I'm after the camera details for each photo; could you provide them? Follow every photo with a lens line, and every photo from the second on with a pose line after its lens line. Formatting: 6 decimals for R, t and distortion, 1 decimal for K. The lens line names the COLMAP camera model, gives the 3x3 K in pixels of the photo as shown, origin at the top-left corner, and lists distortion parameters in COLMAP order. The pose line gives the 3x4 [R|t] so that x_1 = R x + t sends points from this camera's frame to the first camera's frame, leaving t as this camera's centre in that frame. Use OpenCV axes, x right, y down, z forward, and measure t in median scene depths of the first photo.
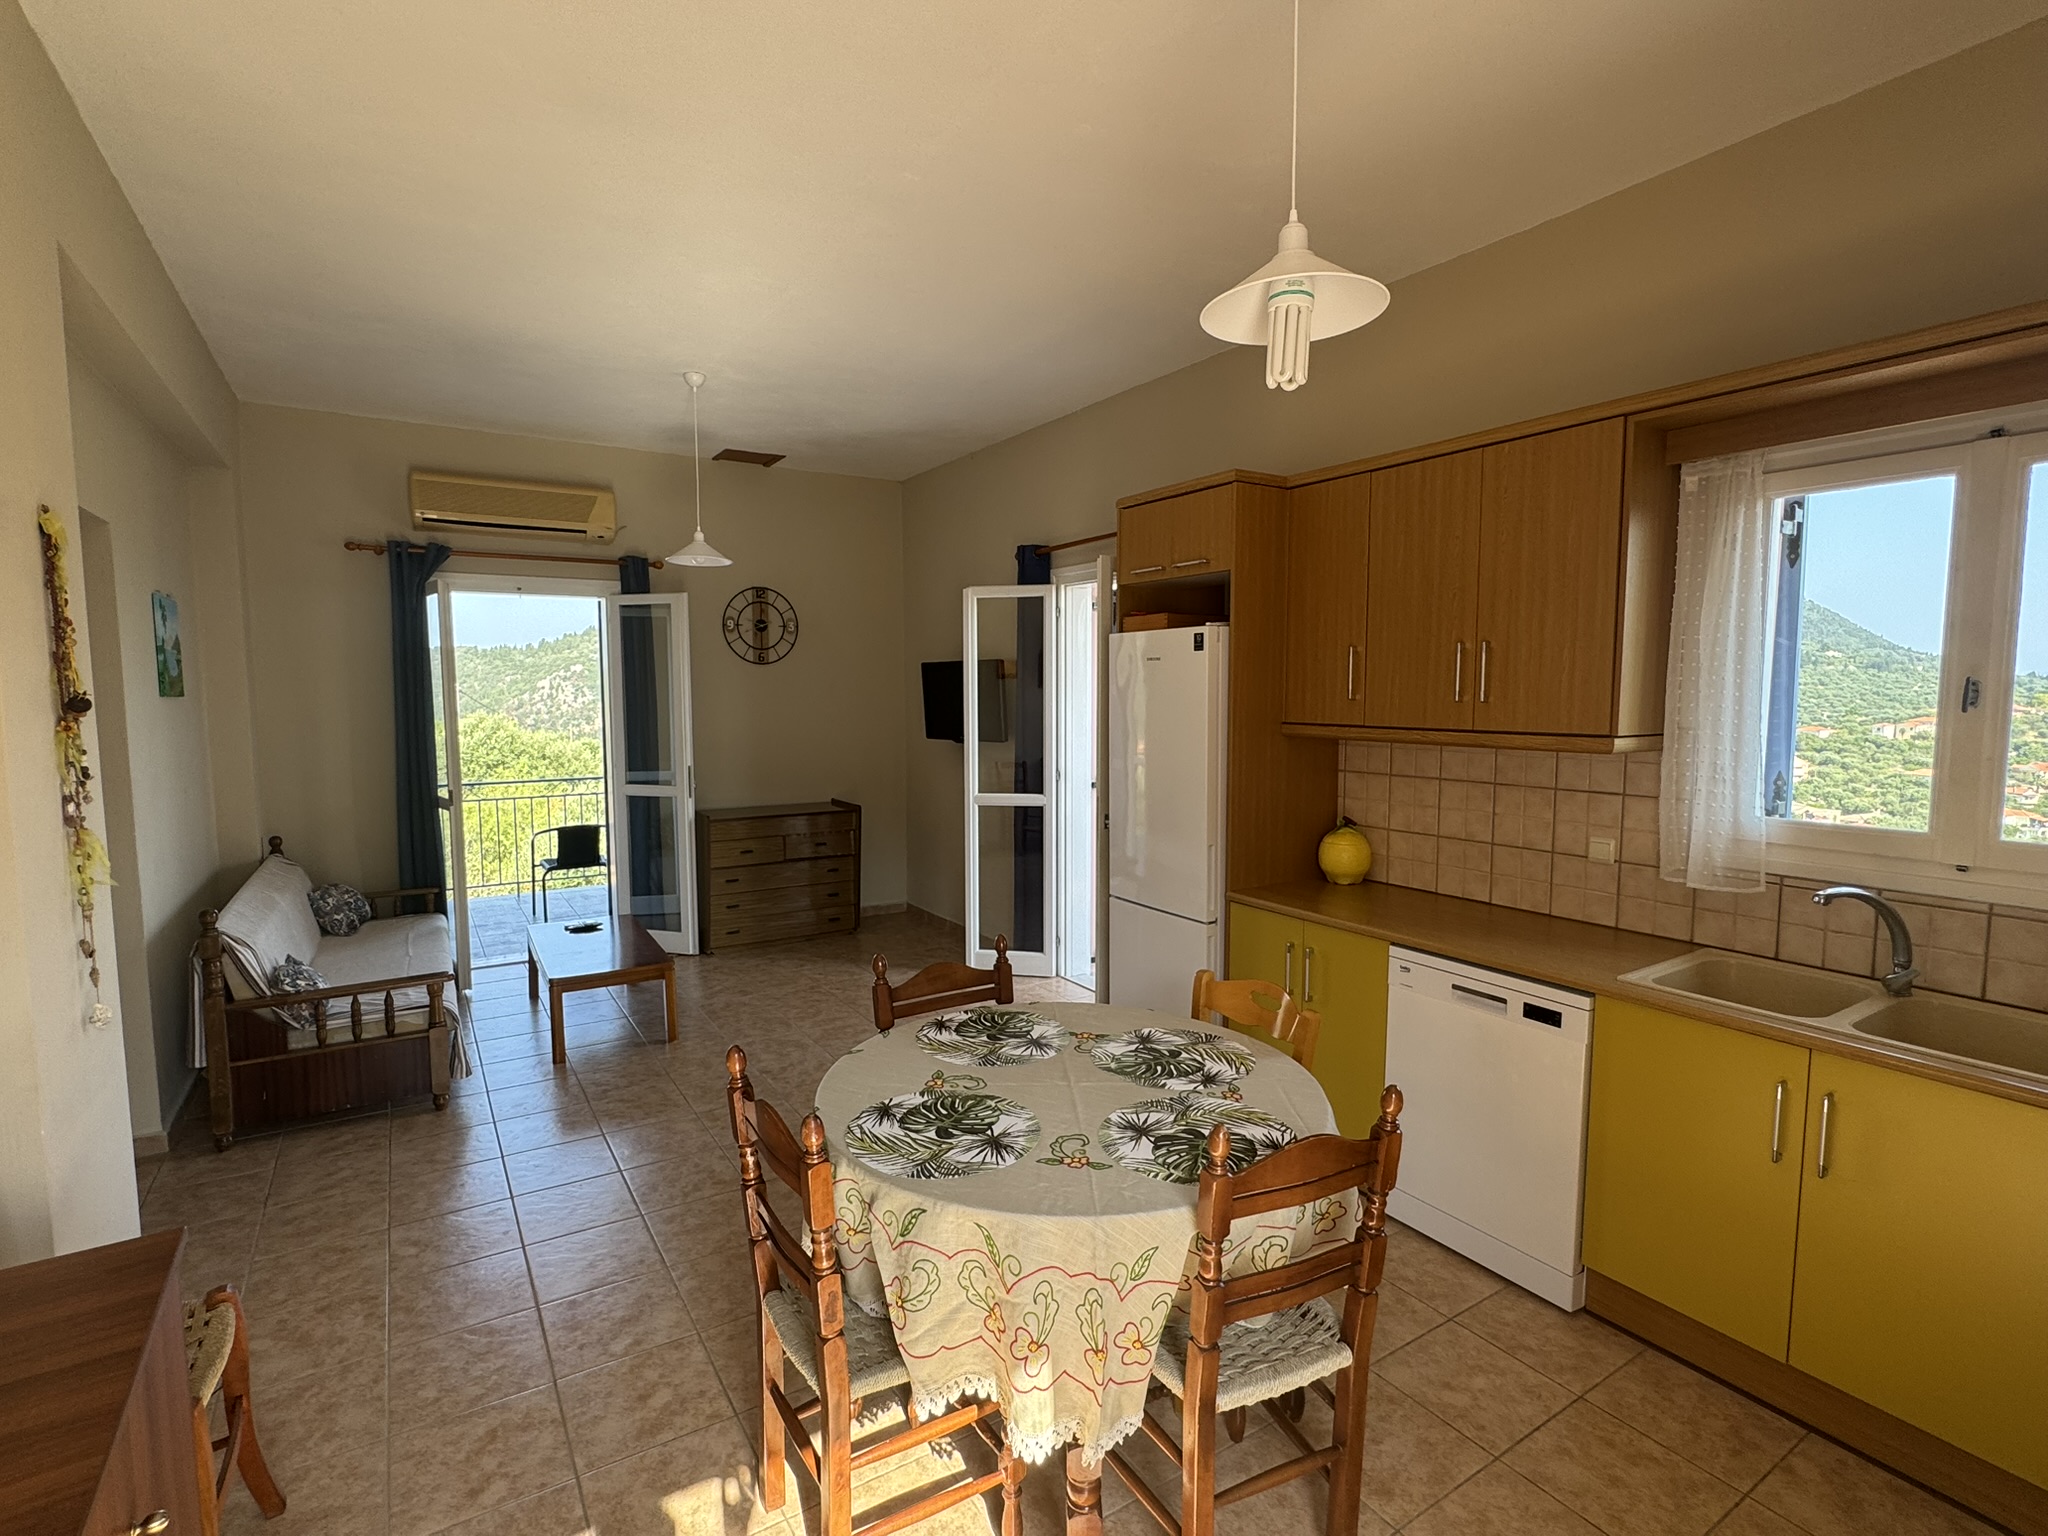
lens RADIAL K [[991.9, 0, 1026.7], [0, 991.9, 750.9], [0, 0, 1]] dist [0.003775, -0.001741]
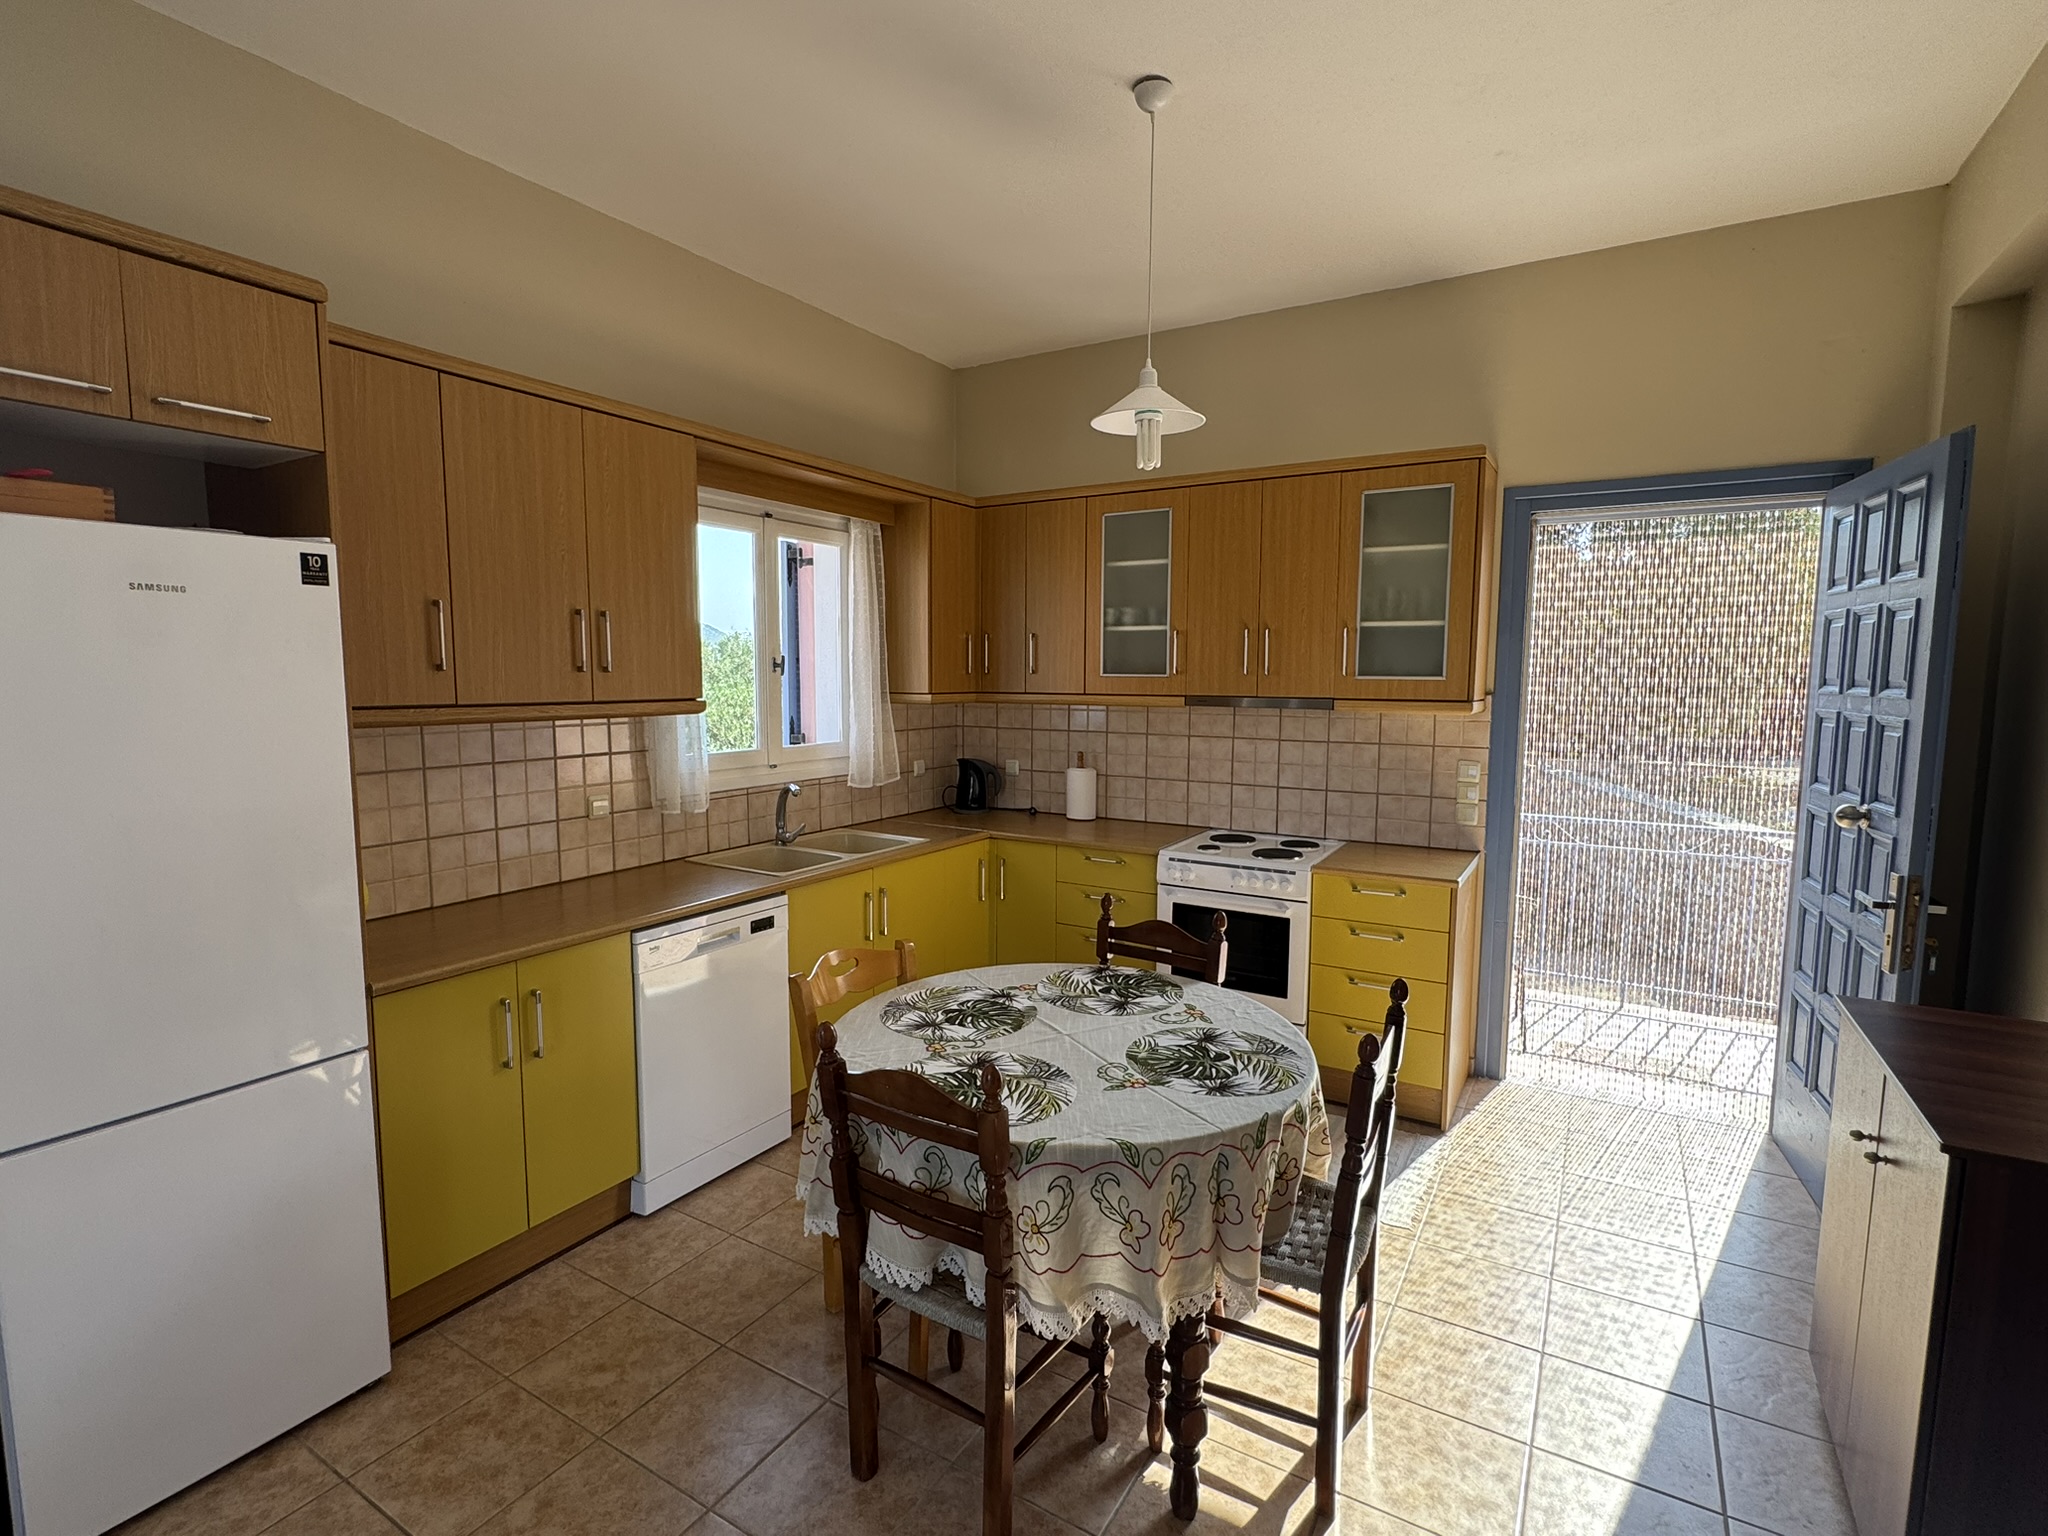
lens RADIAL K [[991.9, 0, 1018.6], [0, 991.9, 769.4], [0, 0, 1]] dist [0.003775, -0.001741]
pose [[-0.434983, -0.091504, 0.895777, -0.702698], [0.055971, 0.990152, 0.128324, -0.064759], [-0.898697, 0.105956, -0.425578, 1.216143]]
